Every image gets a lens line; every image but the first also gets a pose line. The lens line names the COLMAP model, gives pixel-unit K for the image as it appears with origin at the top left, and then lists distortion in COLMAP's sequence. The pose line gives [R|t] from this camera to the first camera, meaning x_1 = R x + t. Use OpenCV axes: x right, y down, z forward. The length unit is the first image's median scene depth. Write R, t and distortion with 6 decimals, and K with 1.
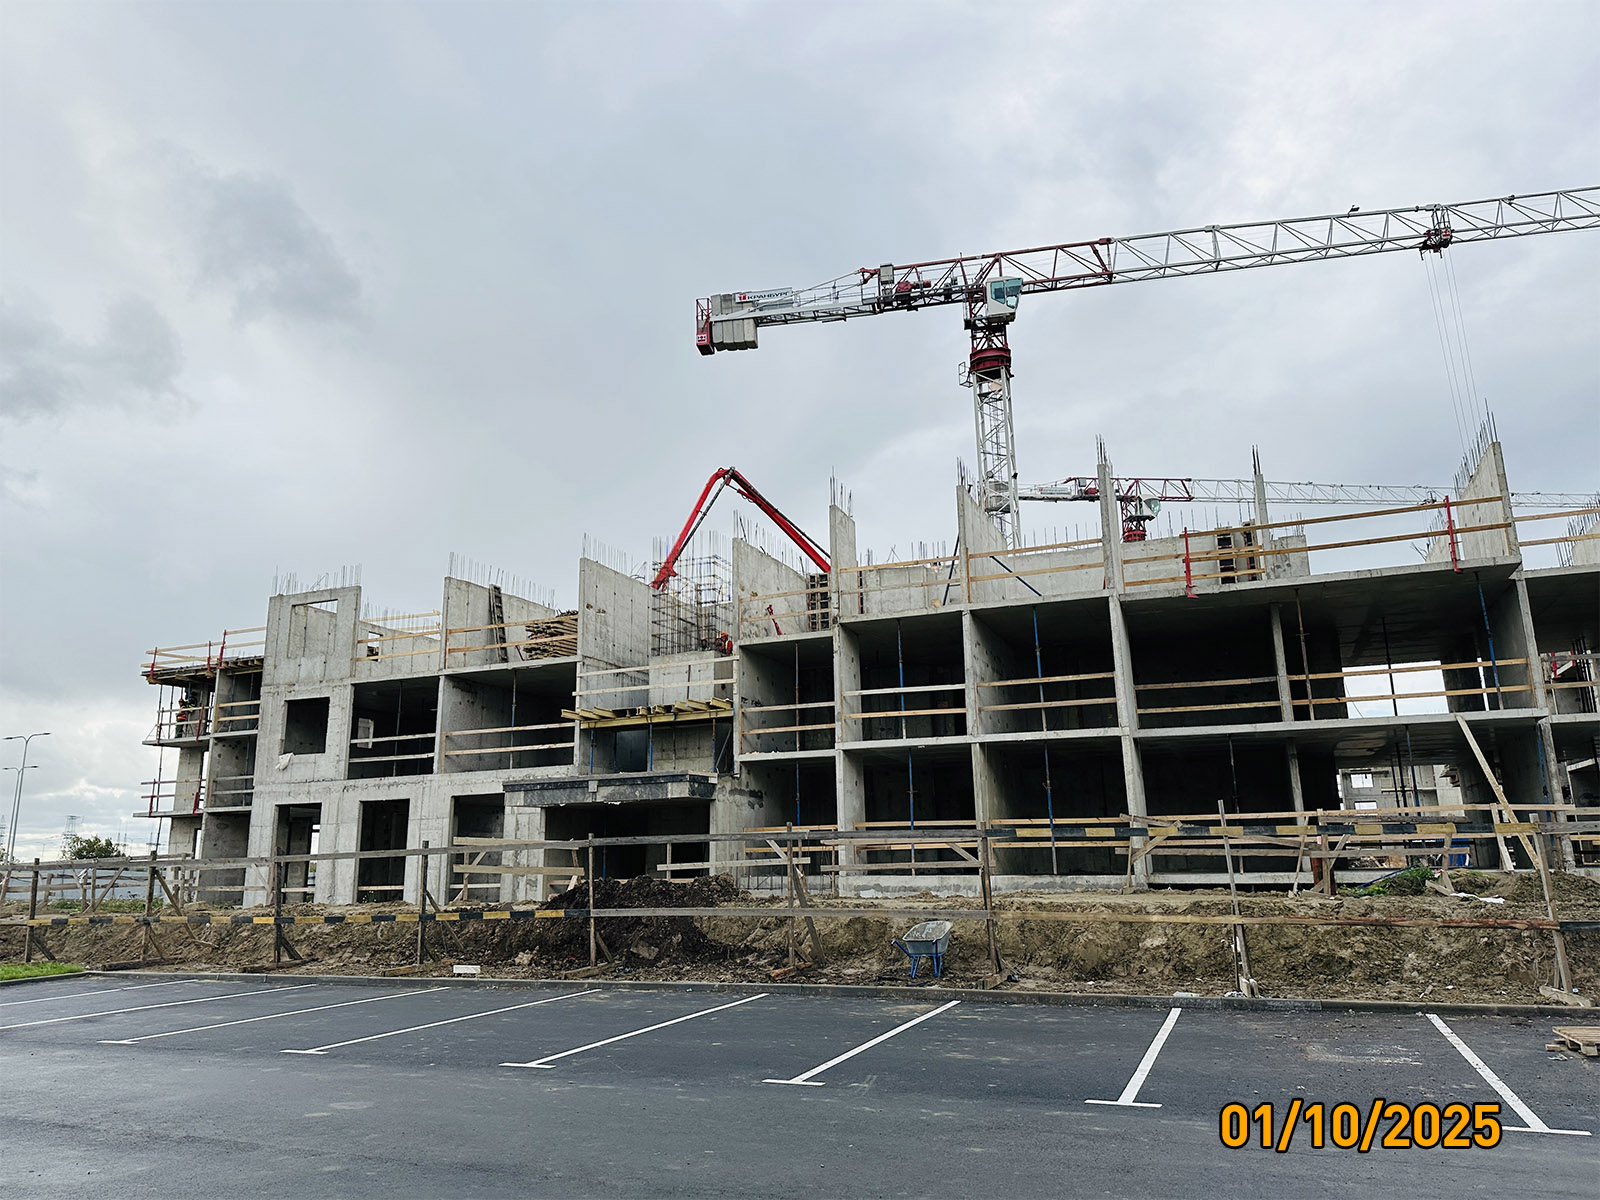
lens RADIAL K [[1099.6, 0, 795.6], [0, 1099.6, 602.5], [0, 0, 1]] dist [0.124827, -0.188274]
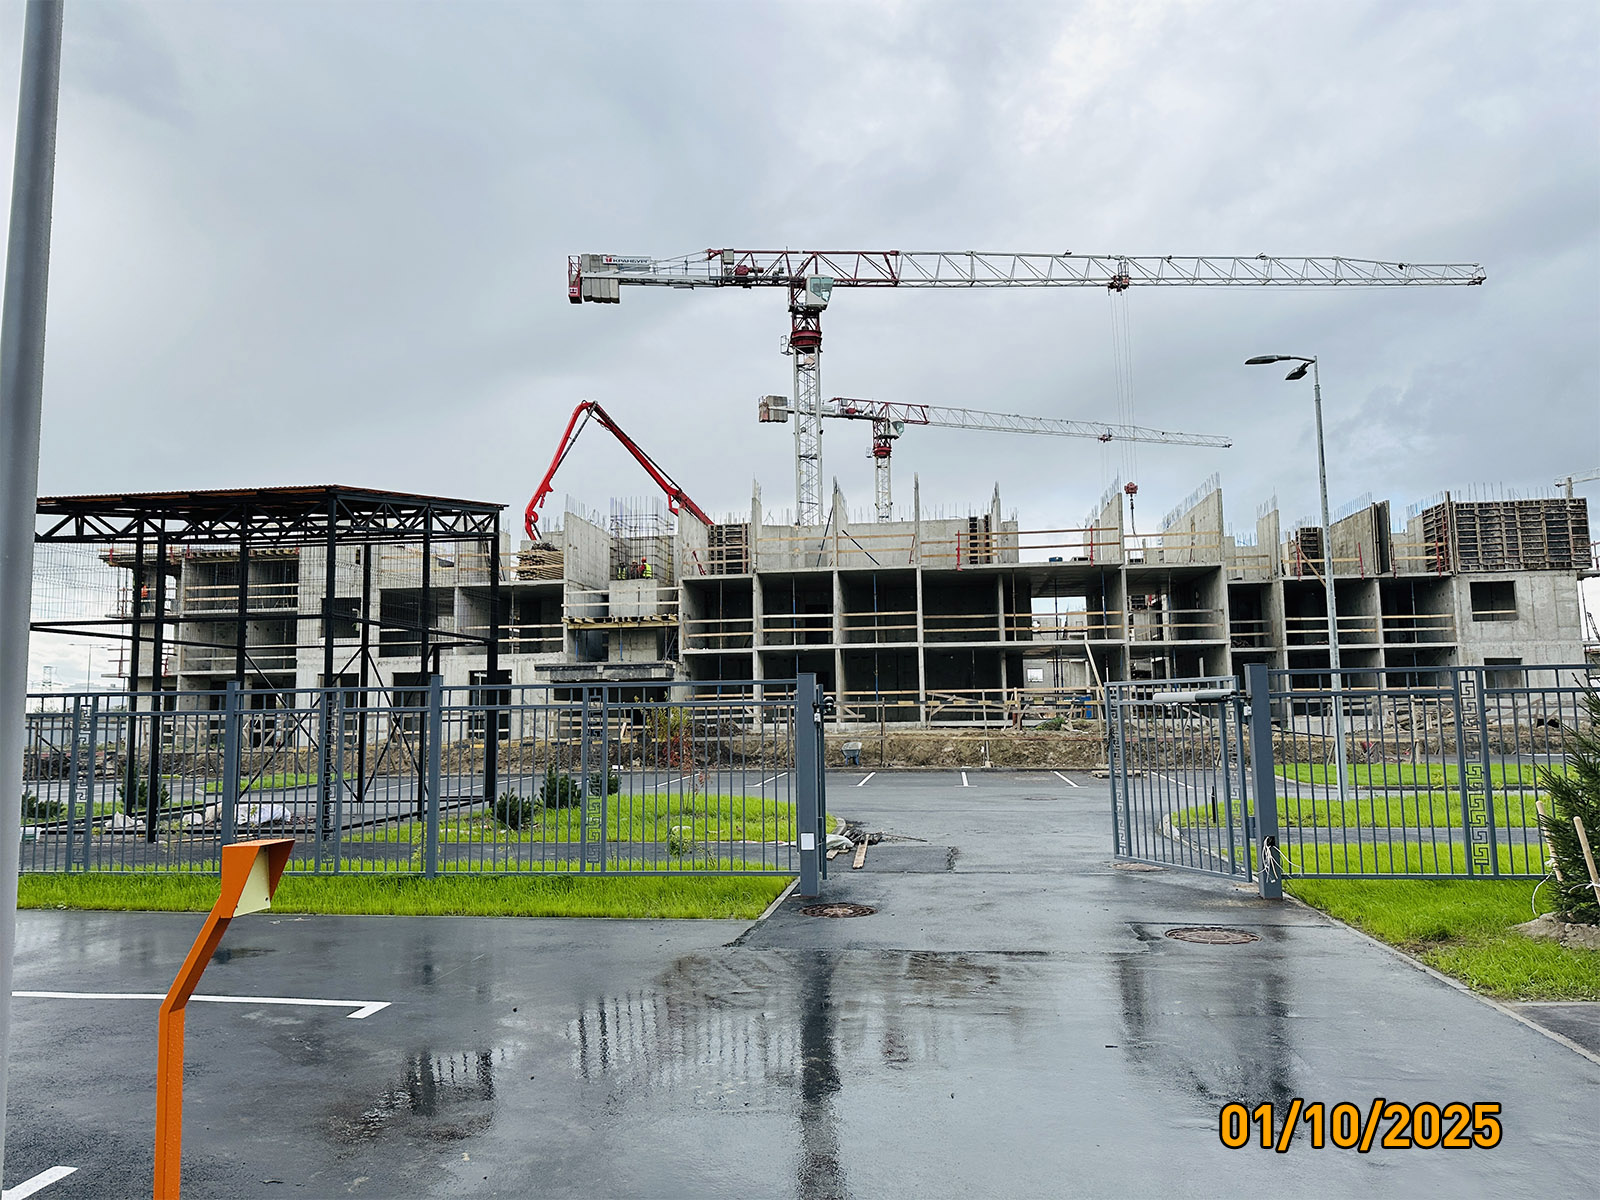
lens RADIAL K [[1154.3, 0, 810.1], [0, 1154.3, 595.9], [0, 0, 1]] dist [0.128012, -0.191024]
pose [[0.962512, 0.031132, 0.269447, -0.321003], [-0.064384, 0.991222, 0.115467, -0.139987], [-0.263487, -0.128486, 0.956068, -0.613745]]
